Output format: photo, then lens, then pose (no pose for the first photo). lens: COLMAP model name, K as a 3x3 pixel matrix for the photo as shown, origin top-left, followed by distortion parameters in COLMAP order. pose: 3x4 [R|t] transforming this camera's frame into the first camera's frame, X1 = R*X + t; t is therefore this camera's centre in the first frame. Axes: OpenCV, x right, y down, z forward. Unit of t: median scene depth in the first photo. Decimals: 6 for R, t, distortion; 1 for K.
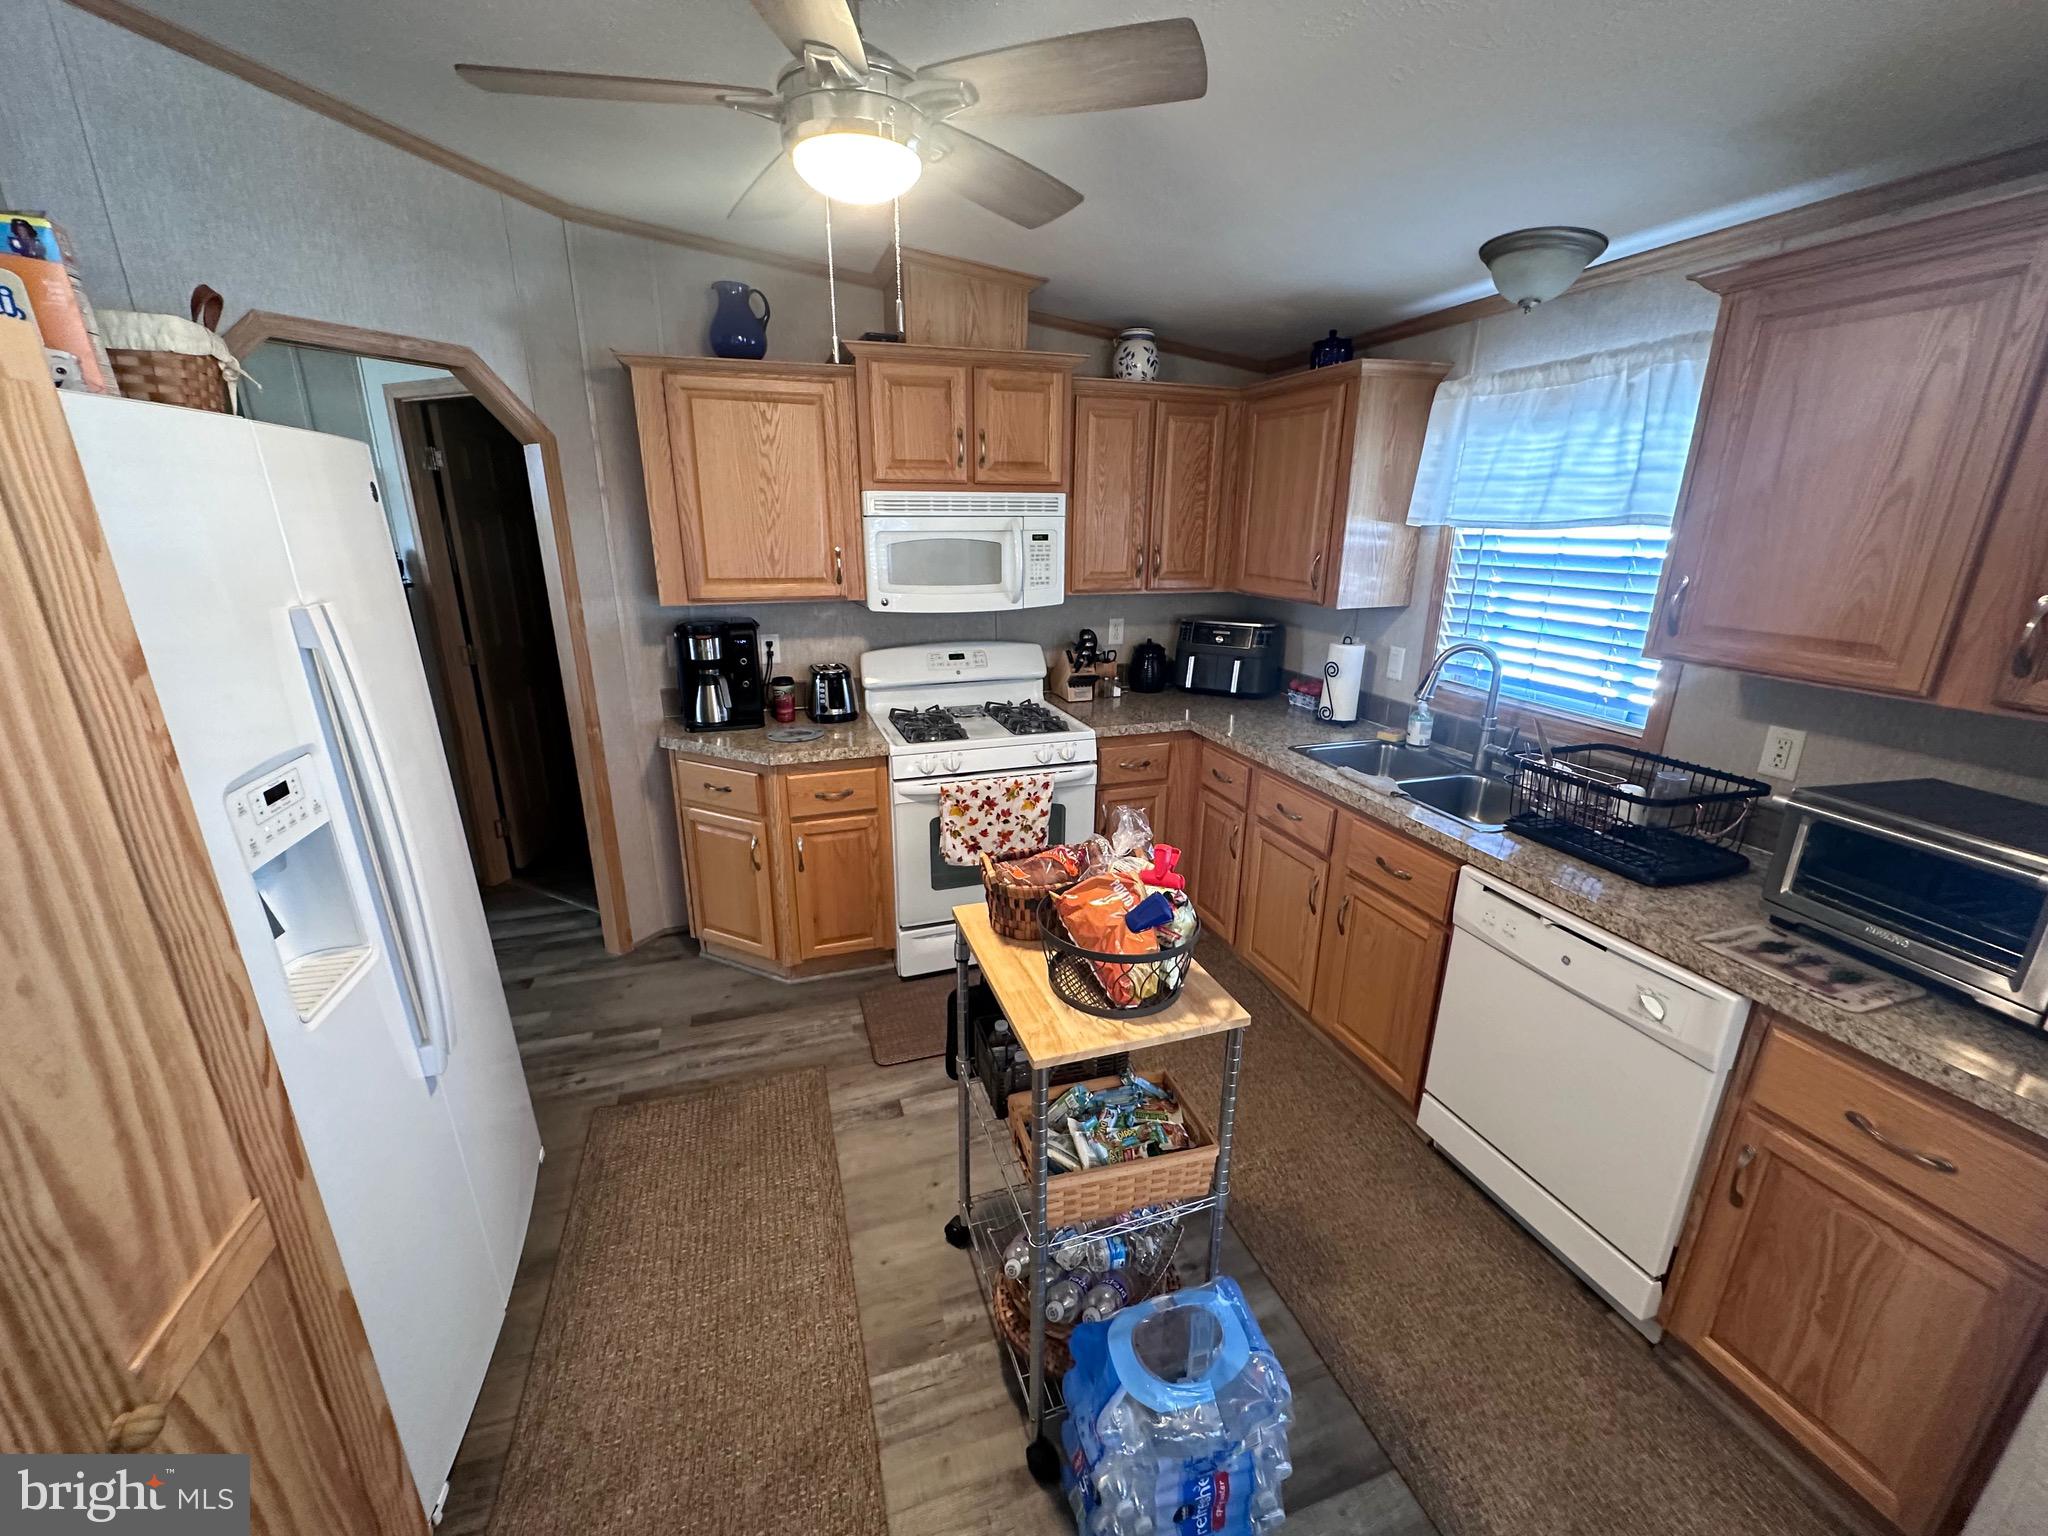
lens RADIAL K [[817.3, 0, 1021.1], [0, 817.3, 771.2], [0, 0, 1]] dist [-0.001644, 0.000430]
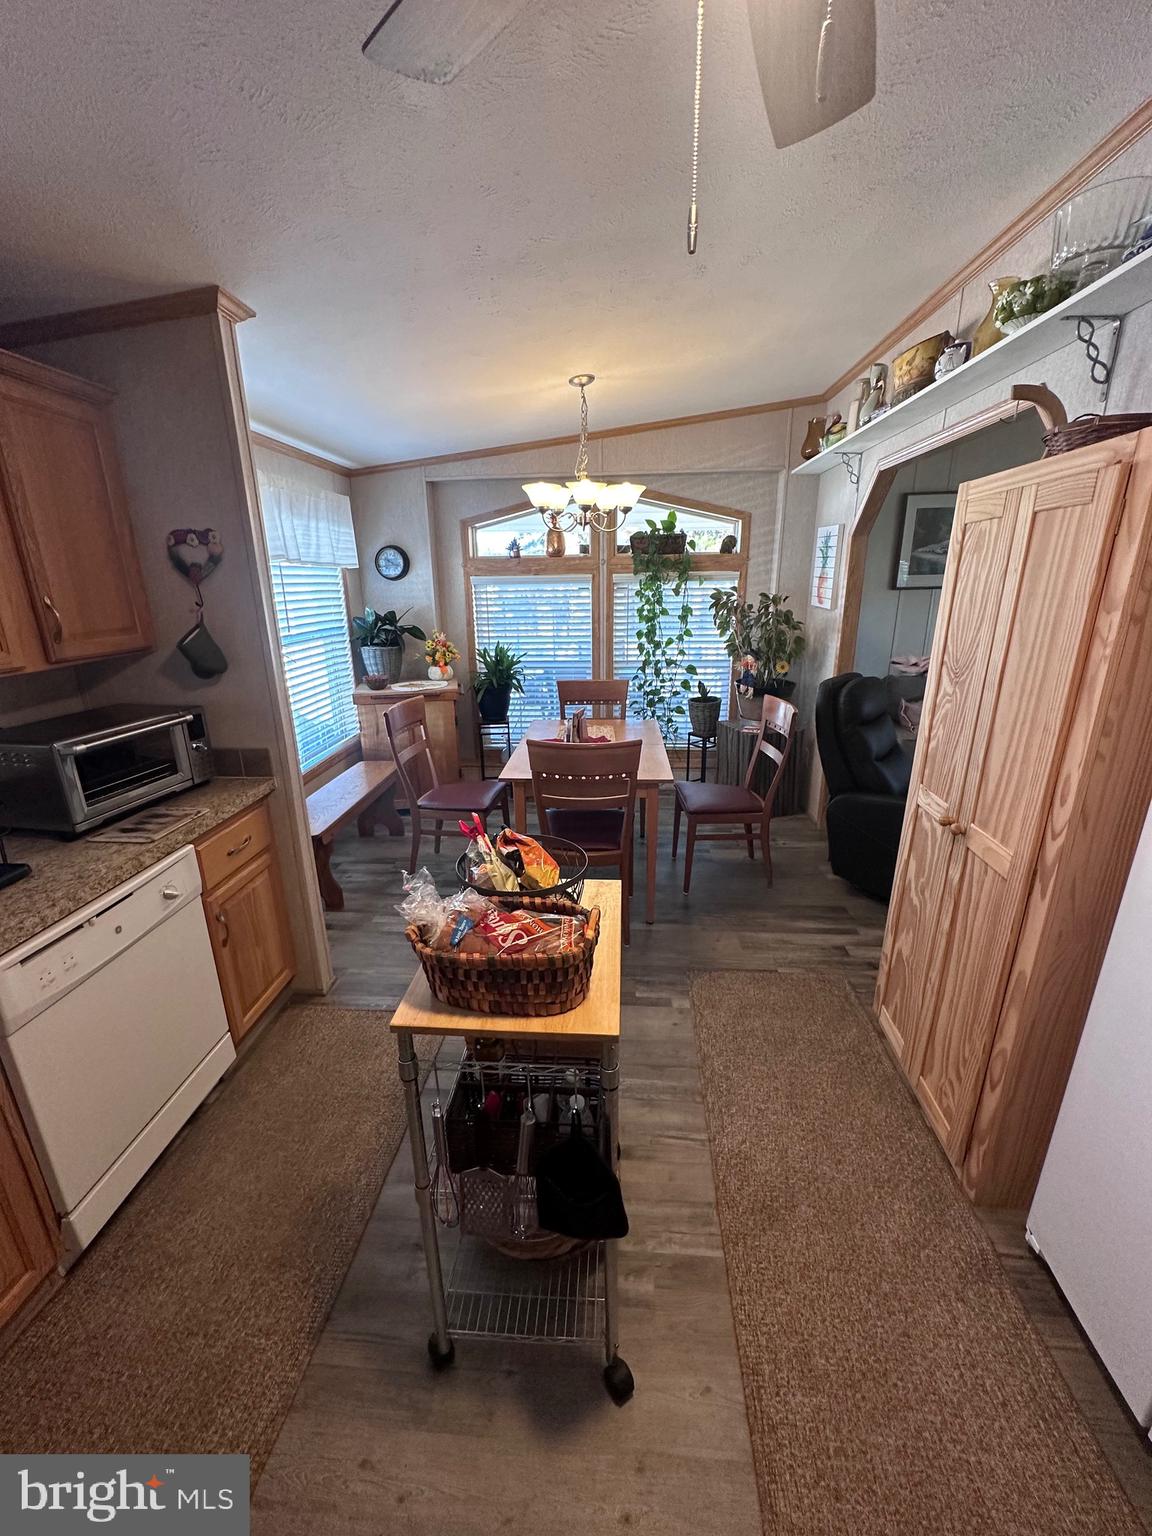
lens RADIAL K [[613.0, 0, 575.7], [0, 613.0, 769.0], [0, 0, 1]] dist [-0.001644, 0.000430]
pose [[-0.921044, -0.113148, 0.372661, -0.238288], [0.120114, 0.827695, 0.548173, -0.372582], [-0.370474, 0.549653, -0.748753, 1.348790]]
